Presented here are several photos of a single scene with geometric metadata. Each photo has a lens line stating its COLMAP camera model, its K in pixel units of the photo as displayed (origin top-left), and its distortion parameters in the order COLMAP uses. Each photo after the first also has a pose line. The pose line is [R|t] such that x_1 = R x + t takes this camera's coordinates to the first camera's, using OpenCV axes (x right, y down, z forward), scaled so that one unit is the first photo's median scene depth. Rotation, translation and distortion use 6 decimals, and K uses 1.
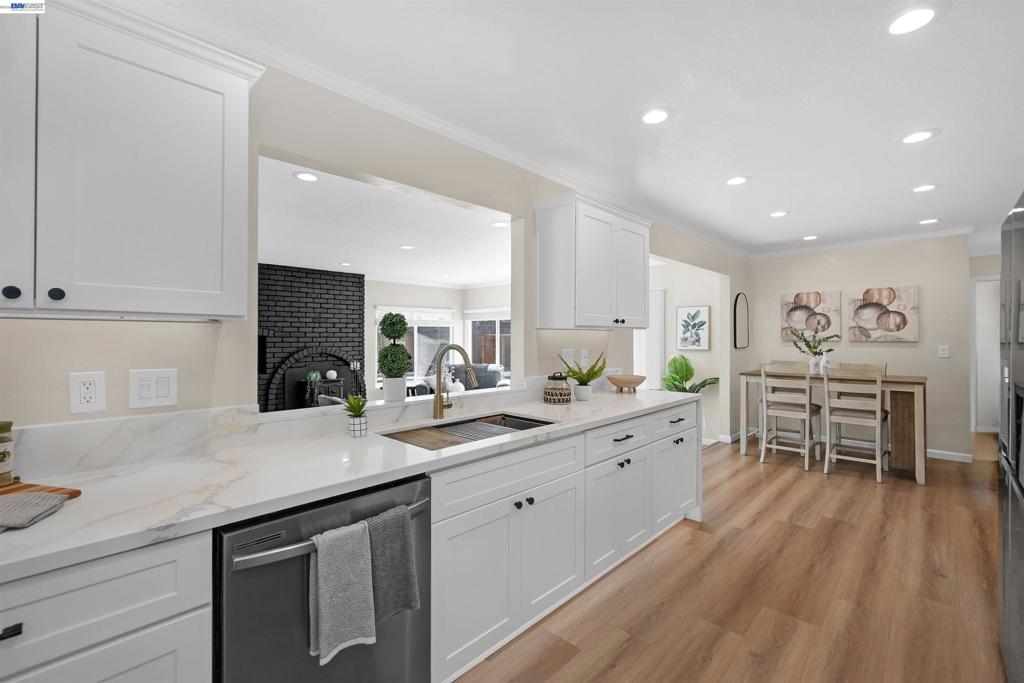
lens RADIAL K [[447.8, 0, 510.3], [0, 447.8, 339.2], [0, 0, 1]] dist [-0.012148, 0.003128]
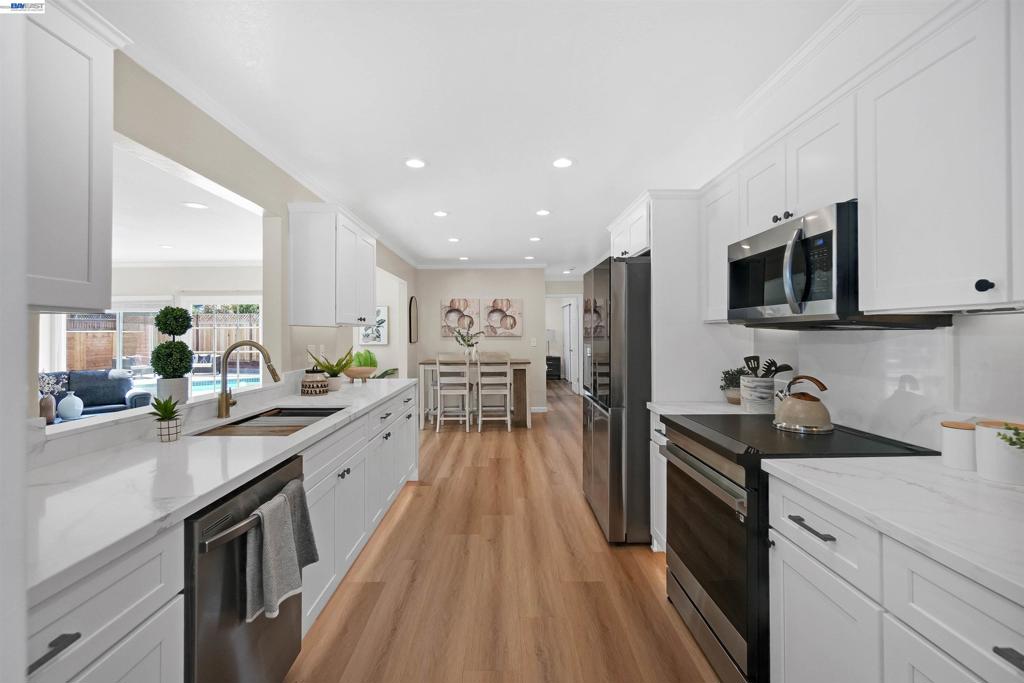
lens RADIAL K [[447.8, 0, 522.2], [0, 447.8, 333.6], [0, 0, 1]] dist [-0.012148, 0.003128]
pose [[0.698164, -0.002609, 0.715933, -0.197457], [0.006282, 0.999977, -0.002481, 0.000960], [-0.715910, 0.006230, 0.698165, -0.066136]]
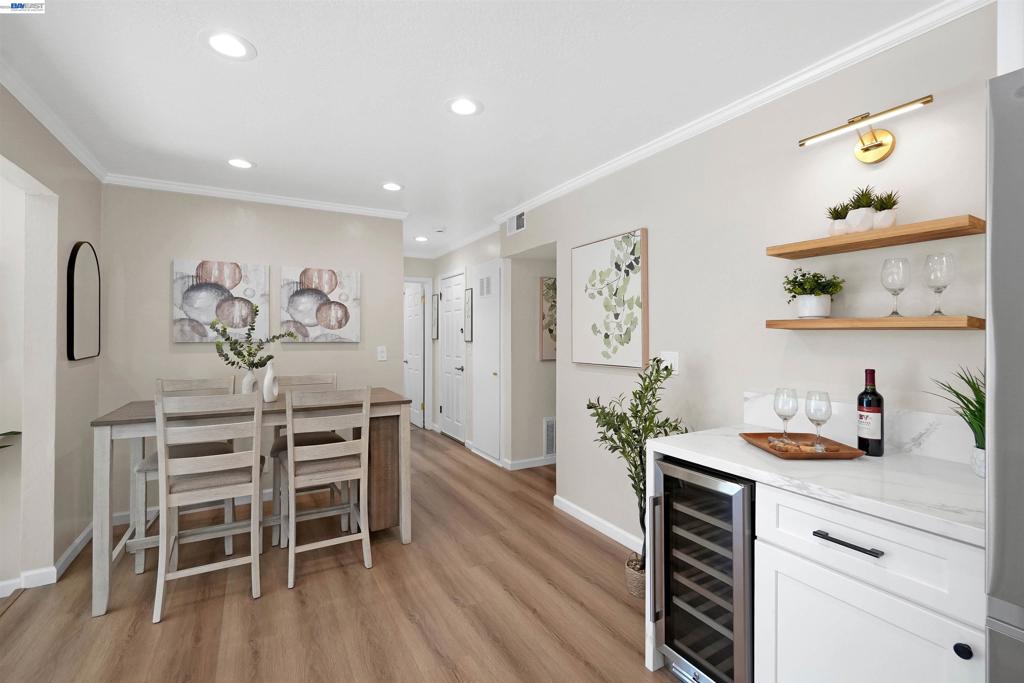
lens RADIAL K [[456.2, 0, 529.3], [0, 456.2, 333.0], [0, 0, 1]] dist [-0.009534, 0.000365]
pose [[0.274867, 0.008679, 0.961443, 0.263721], [0.000774, 0.999957, -0.009248, -0.003868], [-0.961482, 0.003286, 0.274849, 0.589797]]
